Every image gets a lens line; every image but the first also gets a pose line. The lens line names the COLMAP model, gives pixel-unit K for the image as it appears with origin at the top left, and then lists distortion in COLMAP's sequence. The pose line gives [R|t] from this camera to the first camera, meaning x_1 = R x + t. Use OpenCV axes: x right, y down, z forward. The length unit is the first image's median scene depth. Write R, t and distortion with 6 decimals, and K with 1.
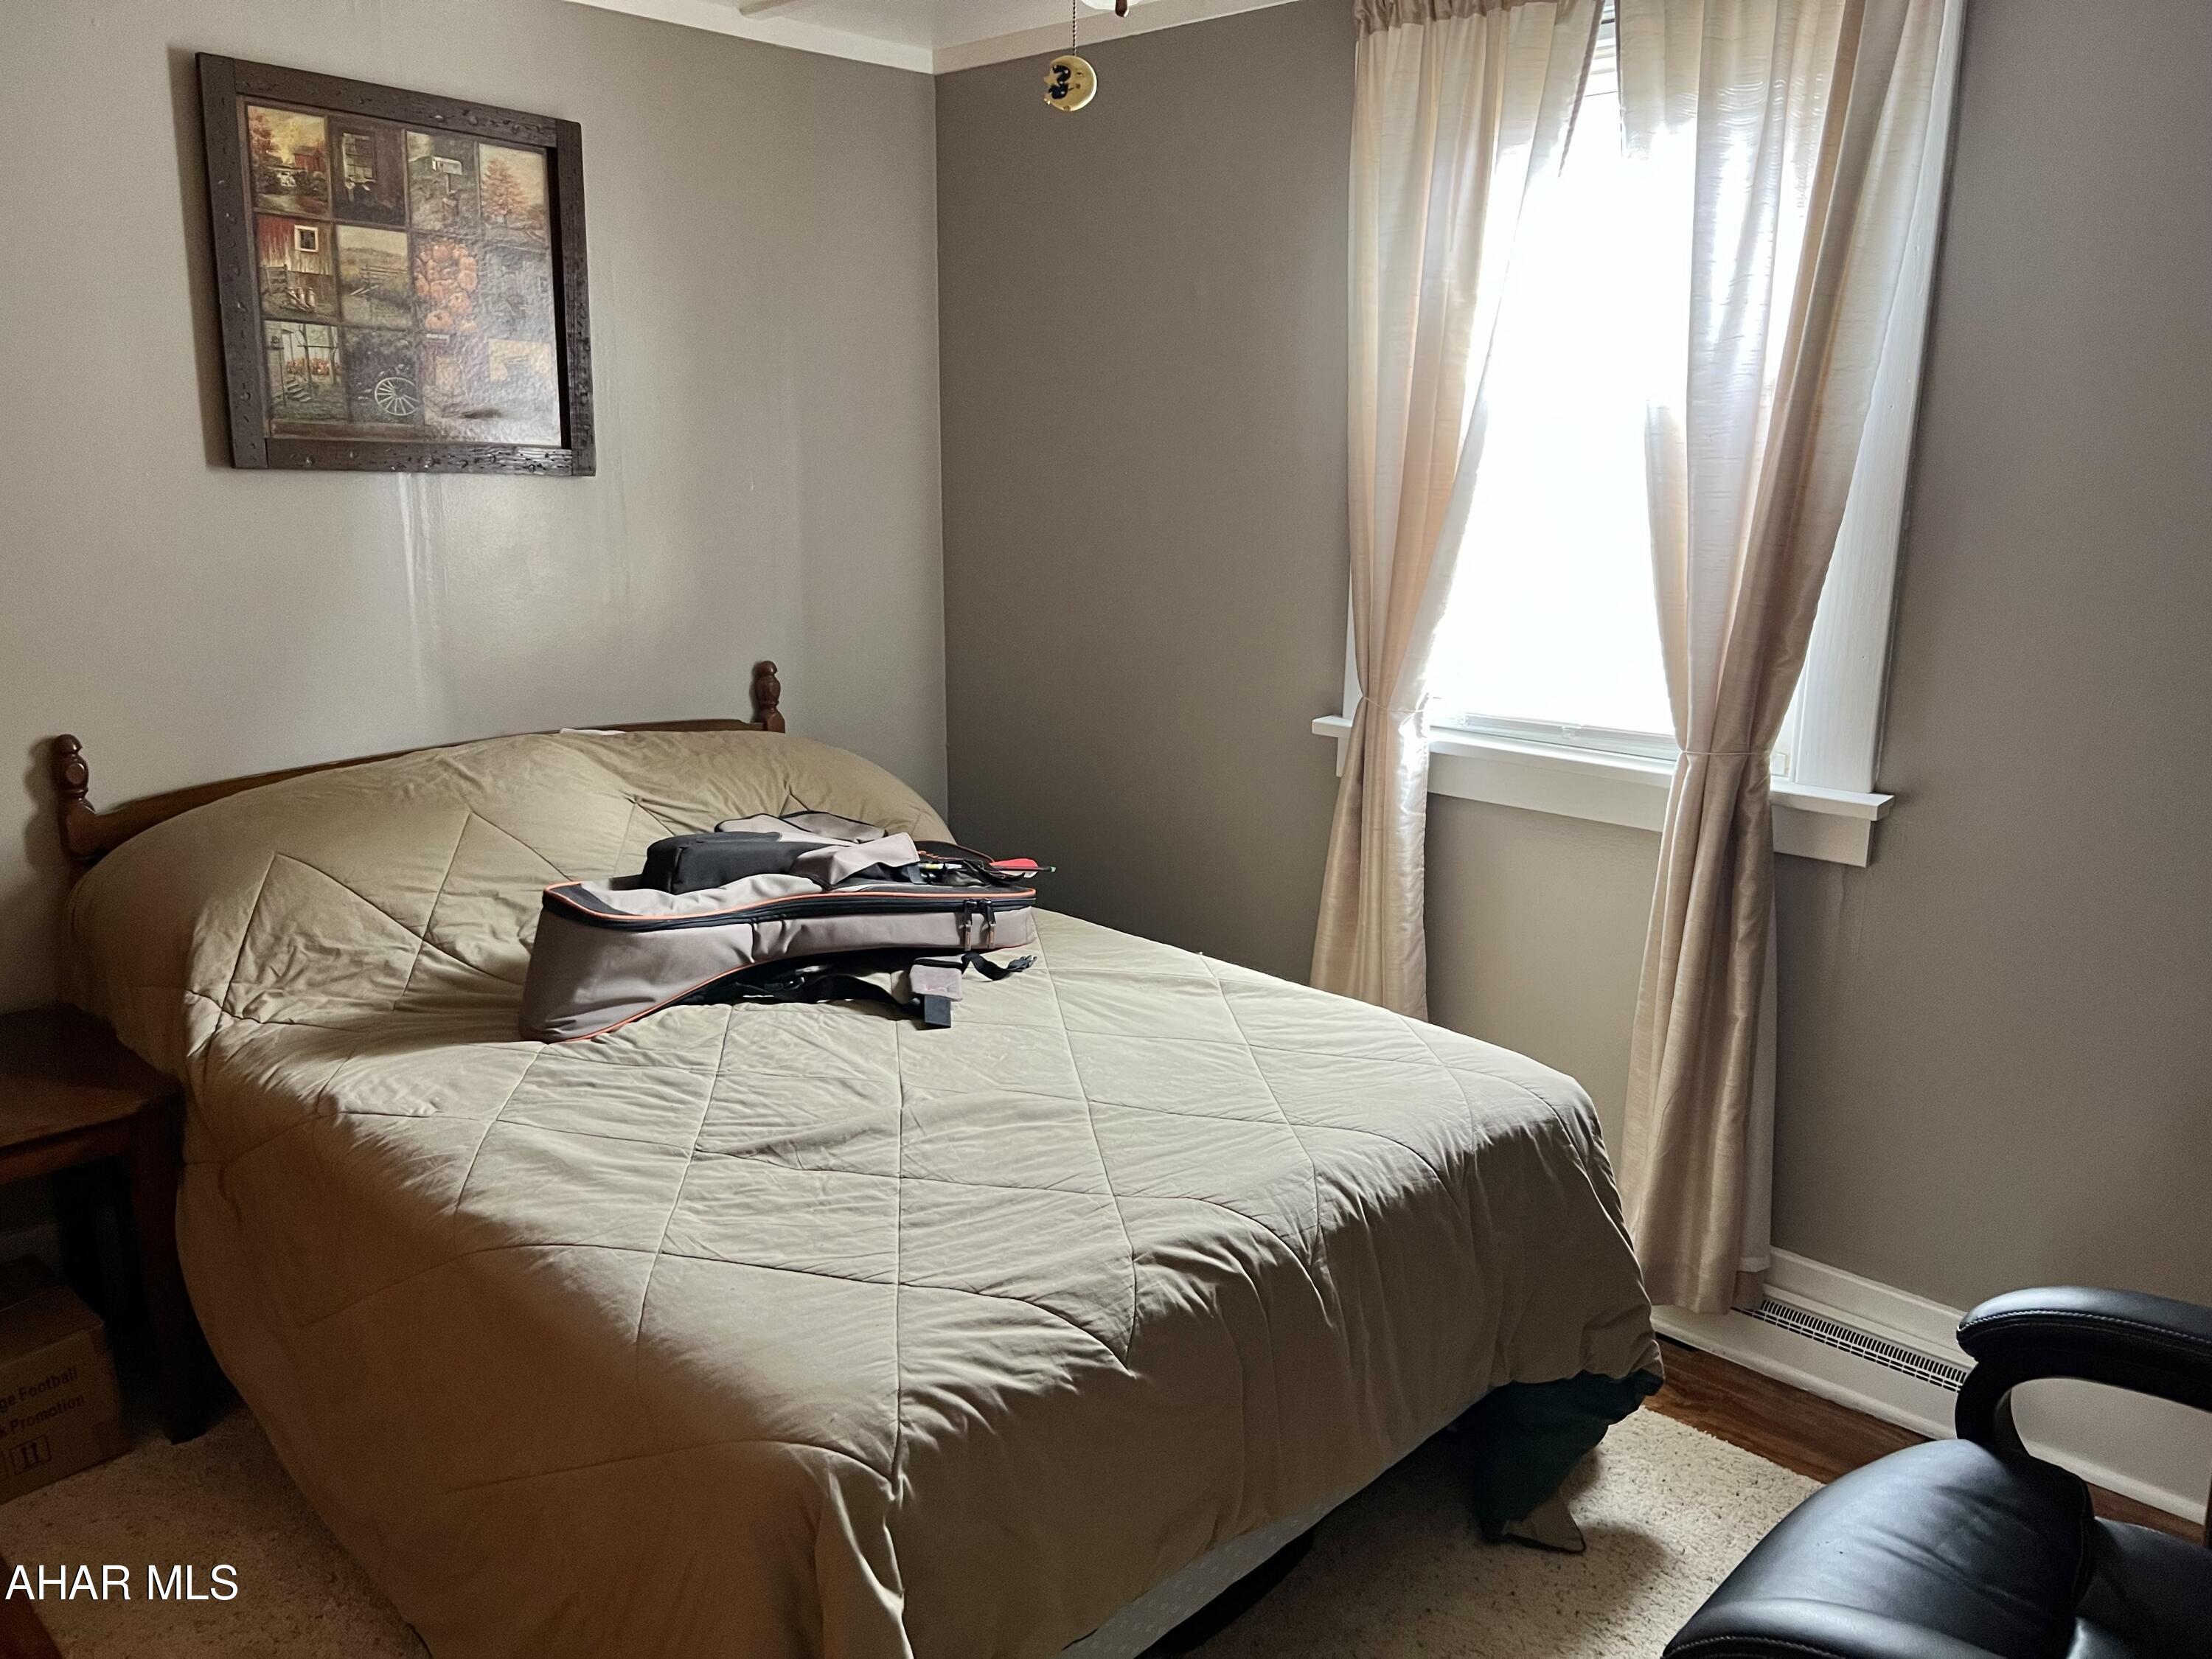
lens RADIAL K [[1674.8, 0, 1095.7], [0, 1674.8, 826.1], [0, 0, 1]] dist [0.037236, -0.036269]
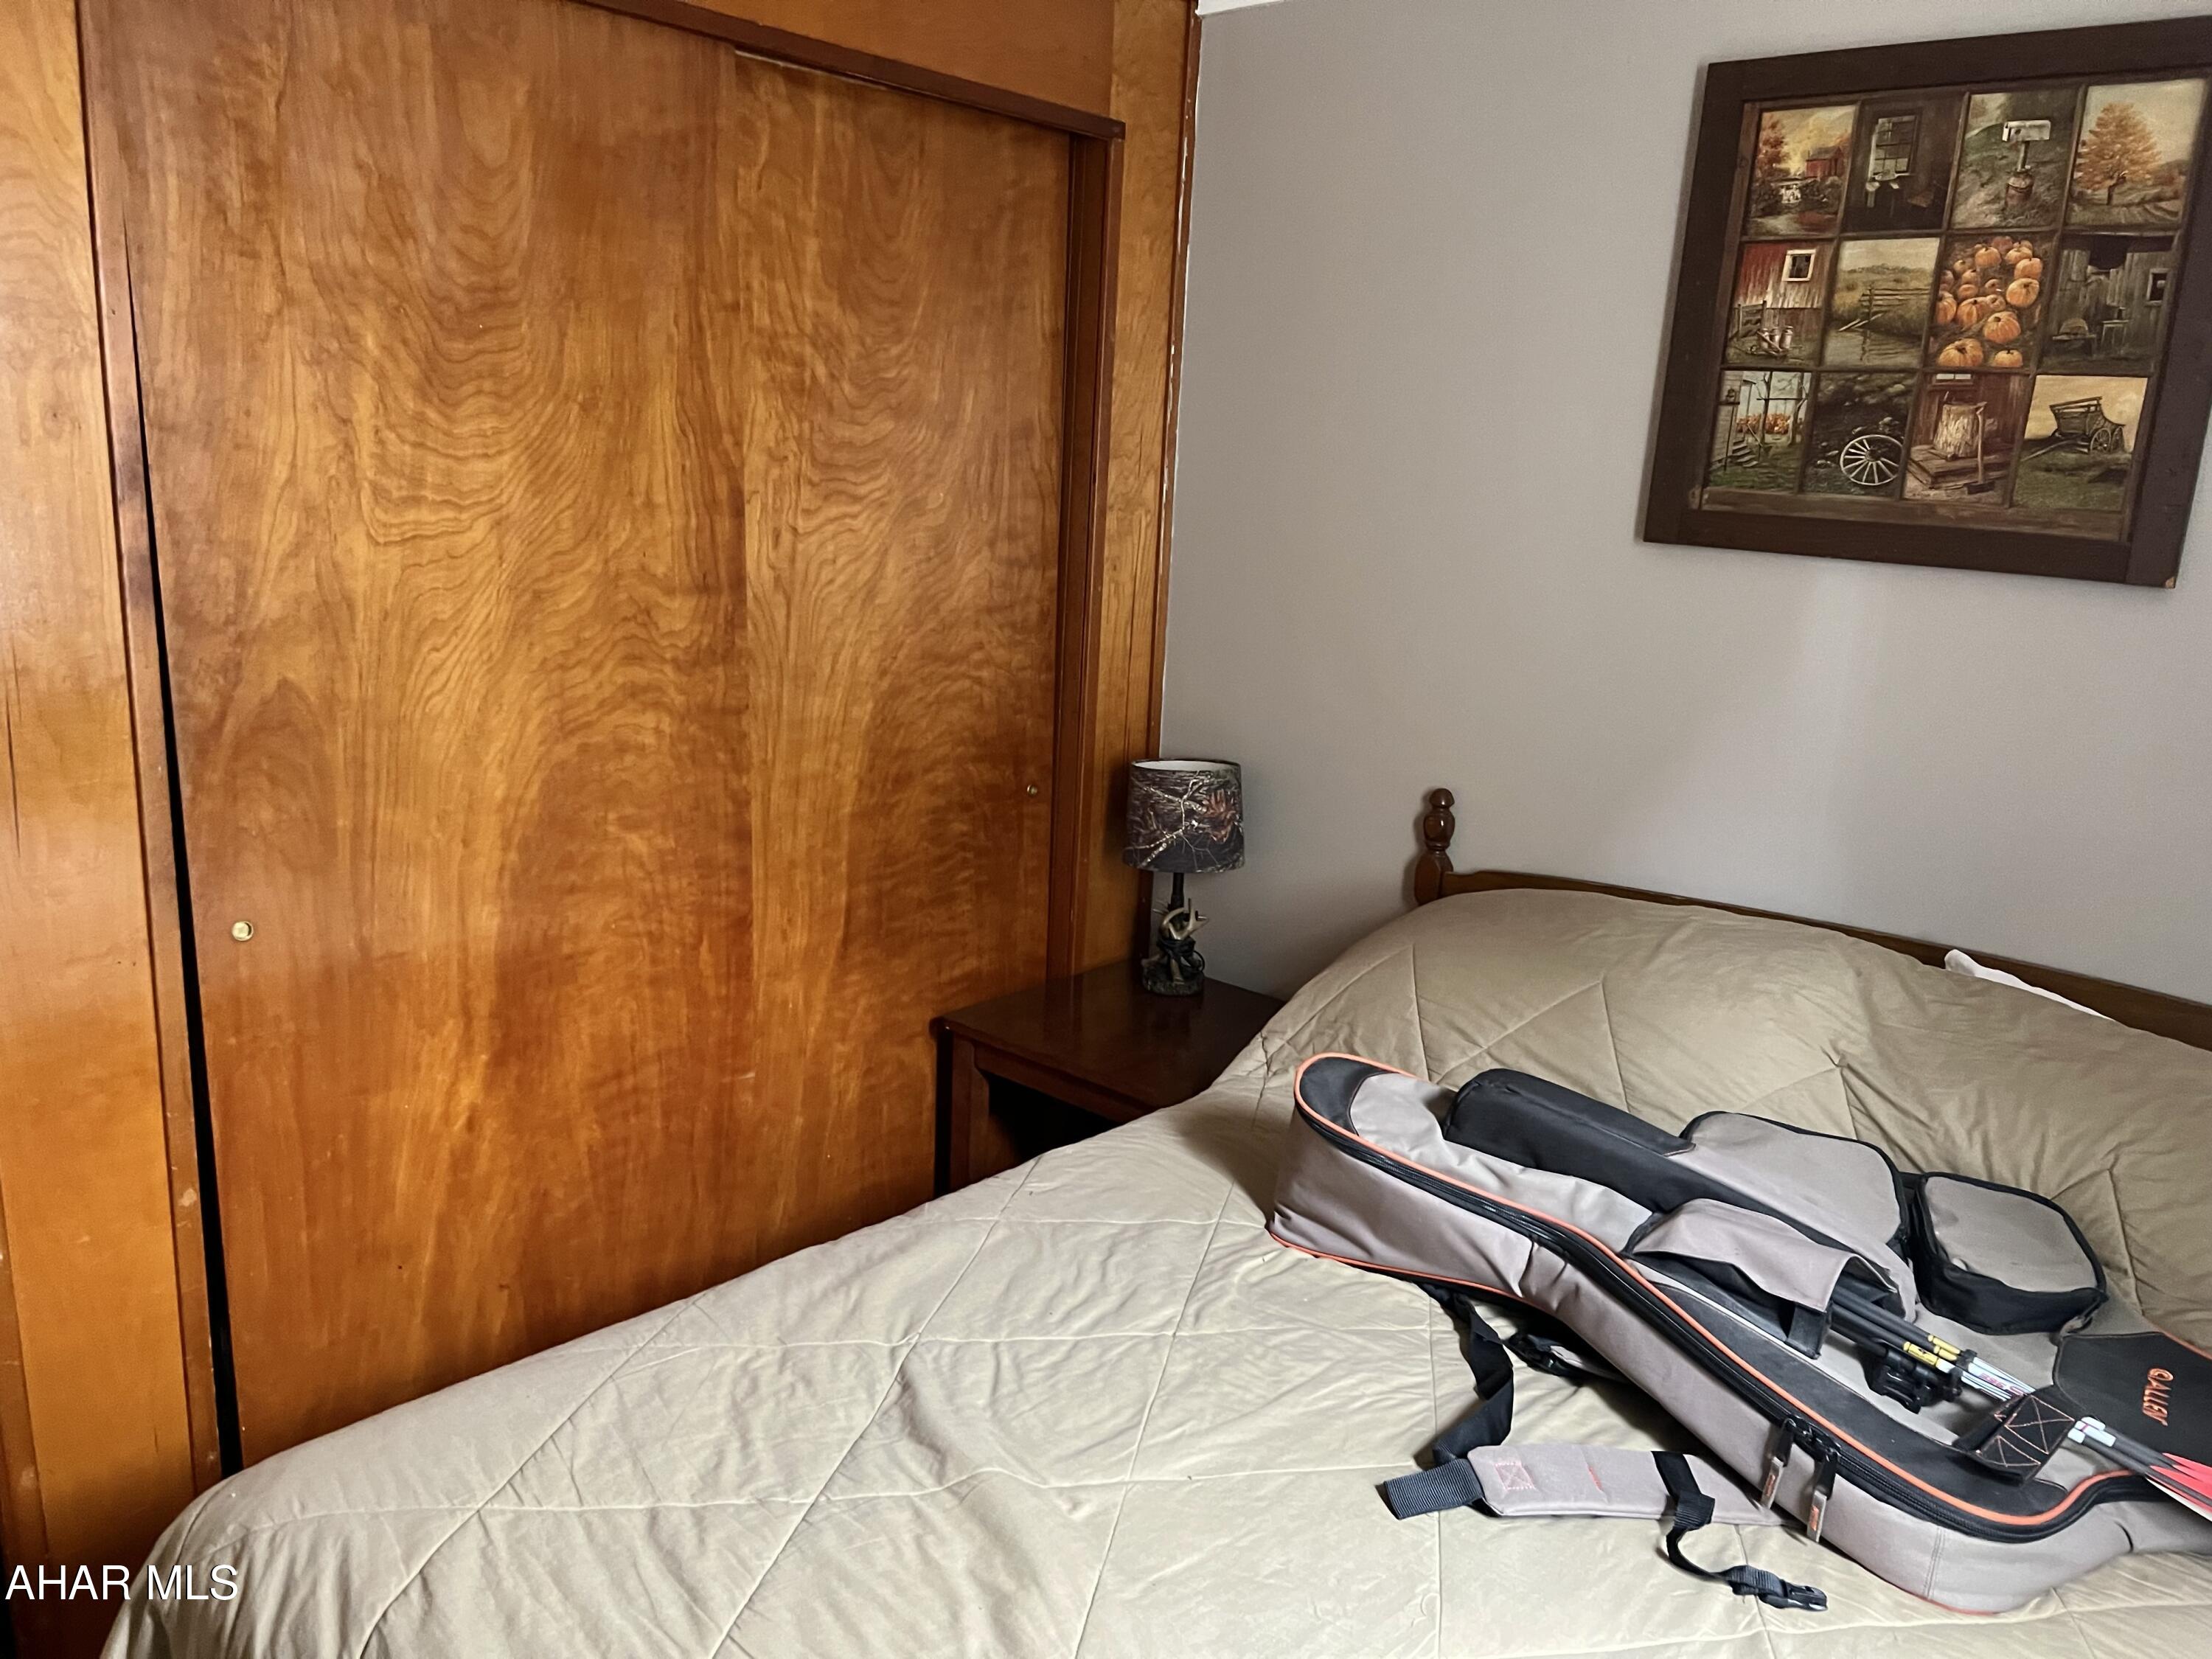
lens RADIAL K [[1674.8, 0, 1094.1], [0, 1674.8, 842.5], [0, 0, 1]] dist [0.037236, -0.036269]
pose [[0.024866, 0.208590, -0.977687, 0.362460], [-0.264540, 0.944499, 0.194782, -0.155172], [0.964054, 0.253794, 0.078666, 0.678722]]
